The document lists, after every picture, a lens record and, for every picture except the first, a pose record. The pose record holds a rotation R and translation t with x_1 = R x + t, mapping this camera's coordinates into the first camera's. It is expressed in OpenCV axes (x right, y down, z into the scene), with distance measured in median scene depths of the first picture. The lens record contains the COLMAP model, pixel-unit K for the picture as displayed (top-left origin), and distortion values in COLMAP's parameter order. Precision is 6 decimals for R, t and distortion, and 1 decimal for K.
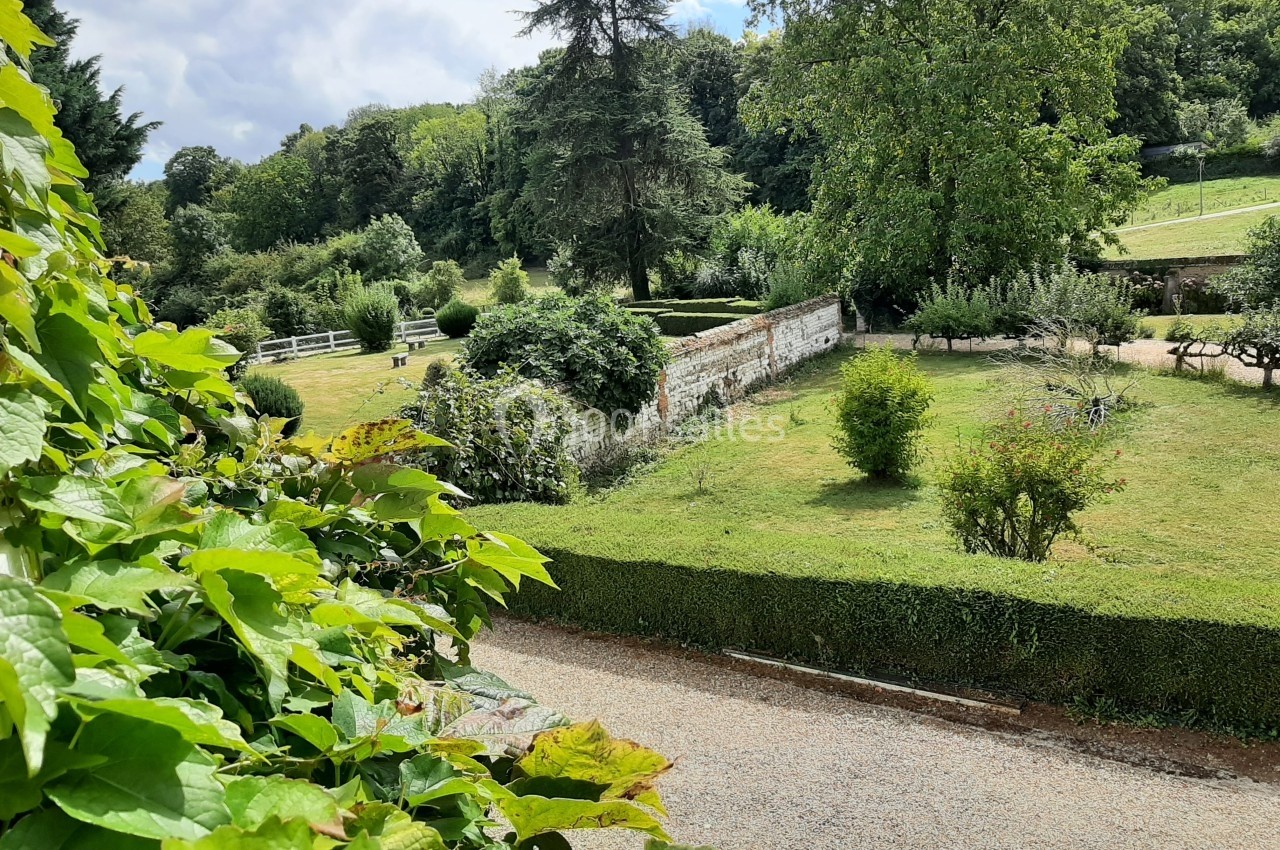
lens RADIAL K [[1011.0, 0, 632.1], [0, 1011.0, 420.2], [0, 0, 1]] dist [0.025094, -0.050456]
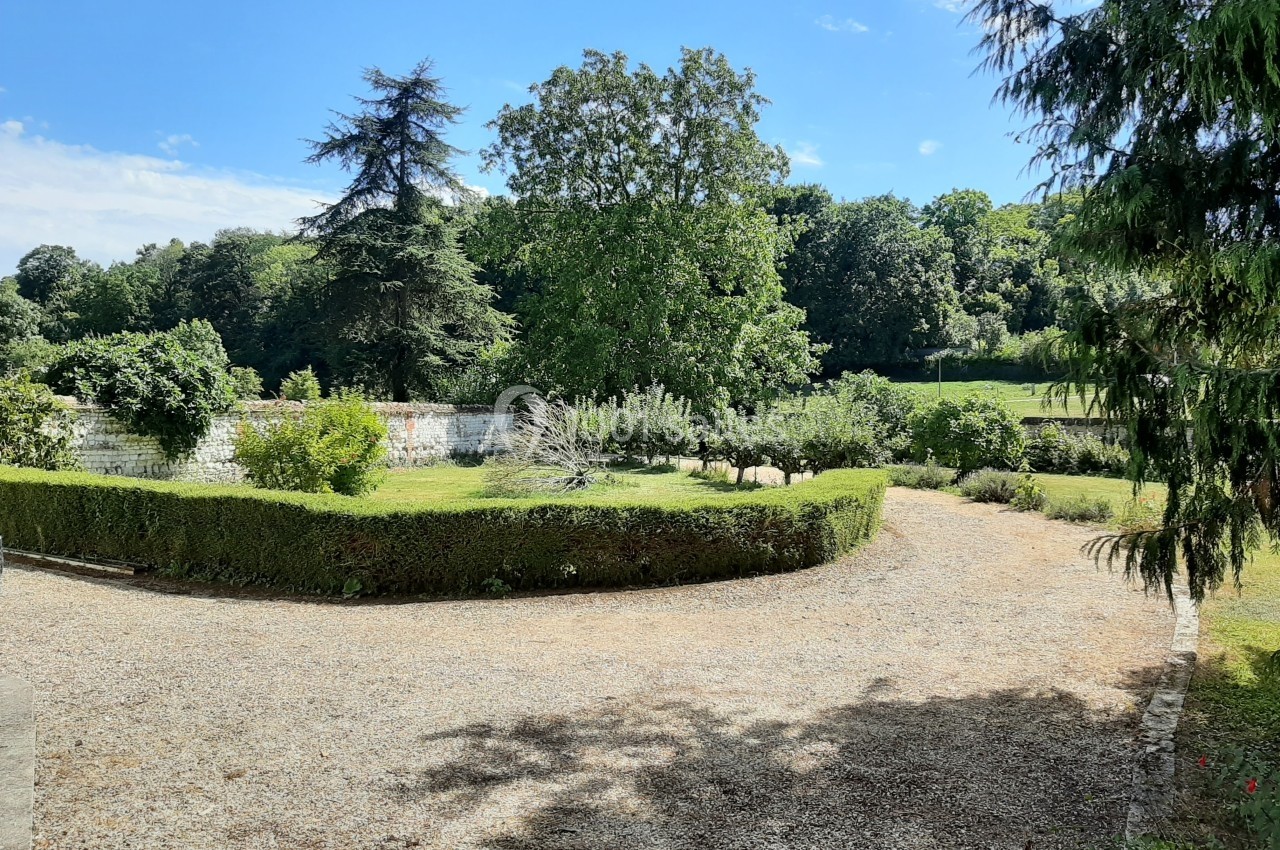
lens RADIAL K [[1011.0, 0, 639.6], [0, 1011.0, 436.1], [0, 0, 1]] dist [0.025094, -0.050456]
pose [[0.988135, 0.108991, 0.108213, 0.258759], [-0.091776, 0.983957, -0.152990, 0.074938], [-0.123151, 0.141243, 0.982285, -0.123288]]
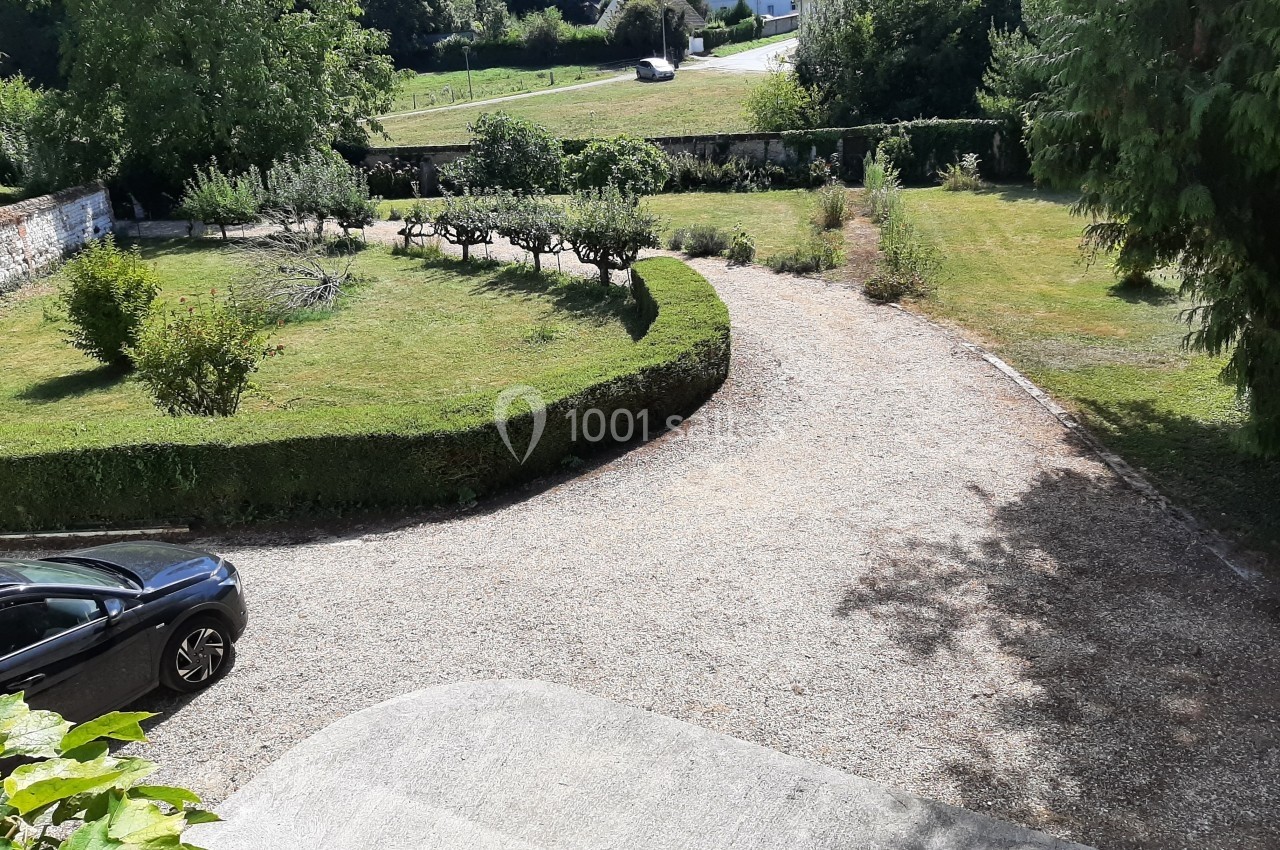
lens RADIAL K [[1011.0, 0, 646.2], [0, 1011.0, 435.0], [0, 0, 1]] dist [0.025094, -0.050456]
pose [[0.805857, -0.152312, 0.572185, 0.036946], [0.075111, 0.984838, 0.156372, 0.001731], [-0.587327, -0.083036, 0.805079, -0.116533]]
